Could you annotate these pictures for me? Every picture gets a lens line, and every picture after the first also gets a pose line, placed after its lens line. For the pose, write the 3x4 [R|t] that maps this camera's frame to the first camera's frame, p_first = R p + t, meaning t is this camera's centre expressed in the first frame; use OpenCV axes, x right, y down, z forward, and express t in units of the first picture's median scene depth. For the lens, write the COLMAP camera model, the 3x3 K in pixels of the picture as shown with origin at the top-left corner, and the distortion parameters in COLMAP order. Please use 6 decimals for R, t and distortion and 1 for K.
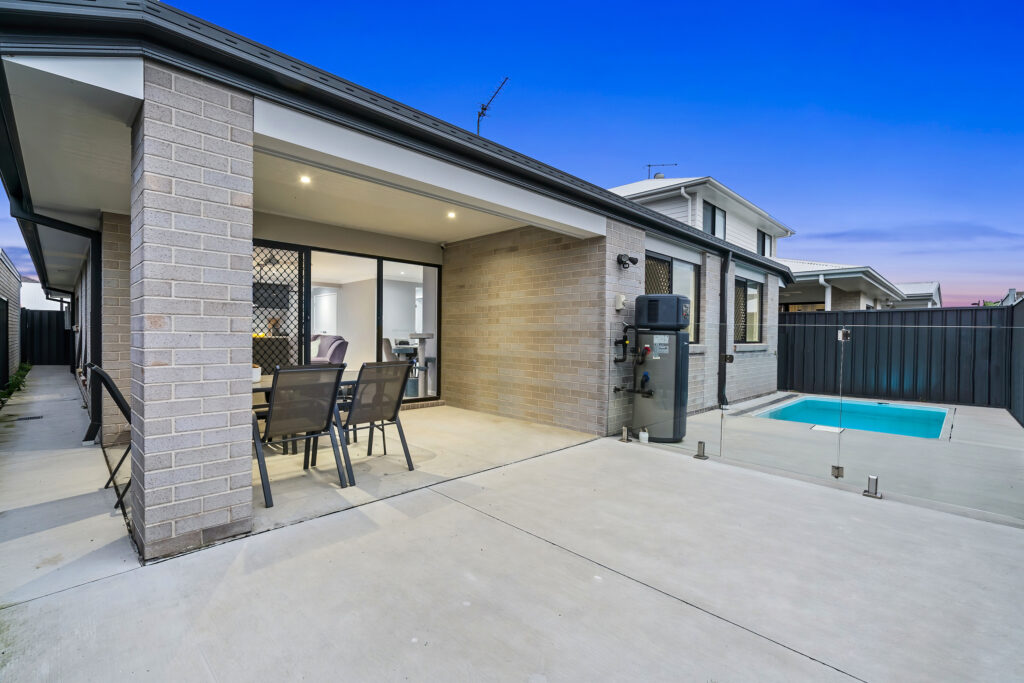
lens RADIAL K [[456.7, 0, 513.6], [0, 456.7, 345.2], [0, 0, 1]] dist [0.002851, -0.000280]
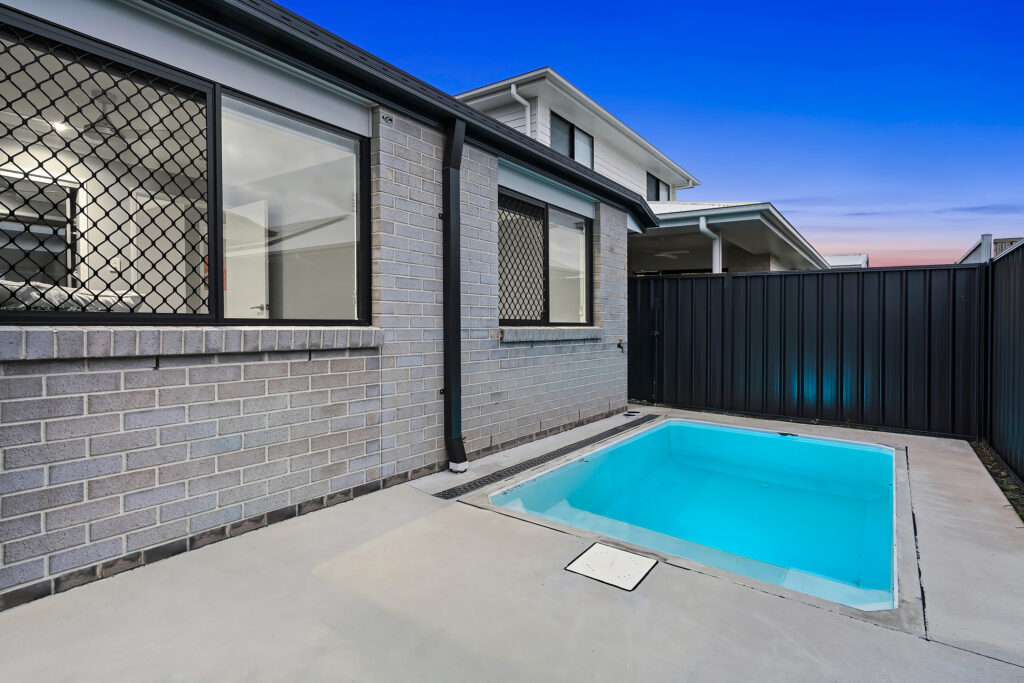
lens RADIAL K [[525.5, 0, 490.5], [0, 525.5, 313.8], [0, 0, 1]] dist [-0.002563, 0.001018]
pose [[0.991822, 0.008436, 0.127347, 0.328246], [-0.004973, 0.999610, -0.027481, -0.001054], [-0.127529, 0.026623, 0.991477, 0.365499]]
